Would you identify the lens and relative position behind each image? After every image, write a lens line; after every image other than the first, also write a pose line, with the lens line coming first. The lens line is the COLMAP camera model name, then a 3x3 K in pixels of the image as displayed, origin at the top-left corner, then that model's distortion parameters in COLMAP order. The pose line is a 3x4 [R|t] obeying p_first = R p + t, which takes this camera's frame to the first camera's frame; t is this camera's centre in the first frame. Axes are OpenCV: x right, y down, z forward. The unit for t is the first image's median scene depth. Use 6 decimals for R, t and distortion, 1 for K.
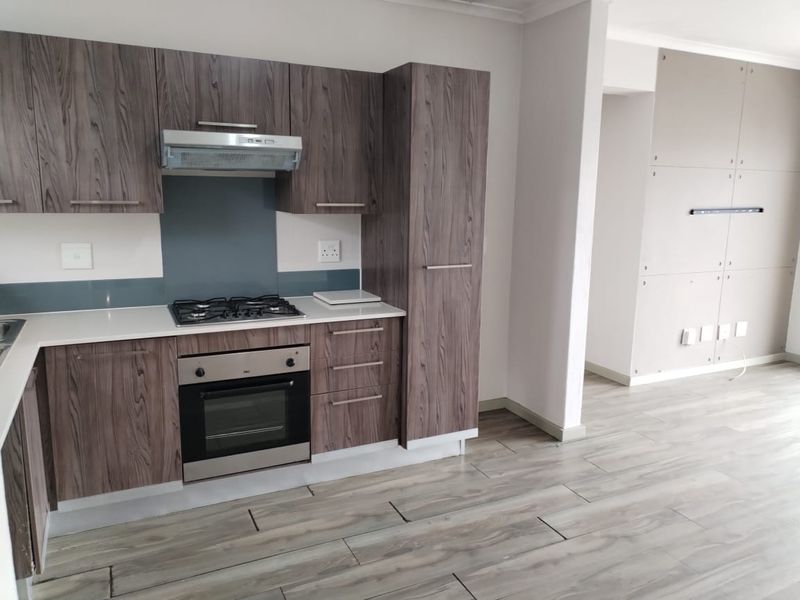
lens RADIAL K [[561.8, 0, 400.0], [0, 561.8, 300.0], [0, 0, 1]] dist [0.047728, -0.058989]
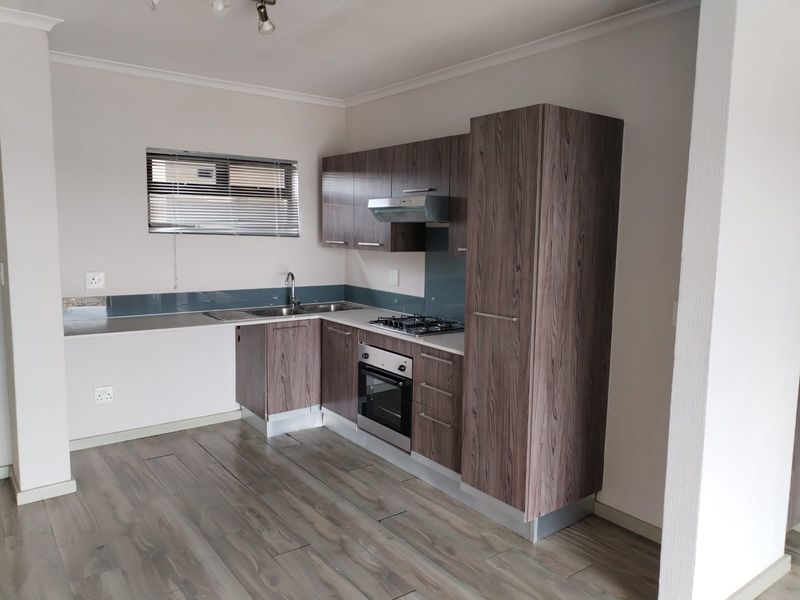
lens RADIAL K [[595.7, 0, 403.7], [0, 595.7, 298.5], [0, 0, 1]] dist [0.024291, -0.027756]
pose [[0.210395, 0.111048, -0.971289, 0.982953], [-0.181453, 0.980700, 0.072818, -0.128843], [0.960629, 0.160923, 0.226484, 0.594762]]
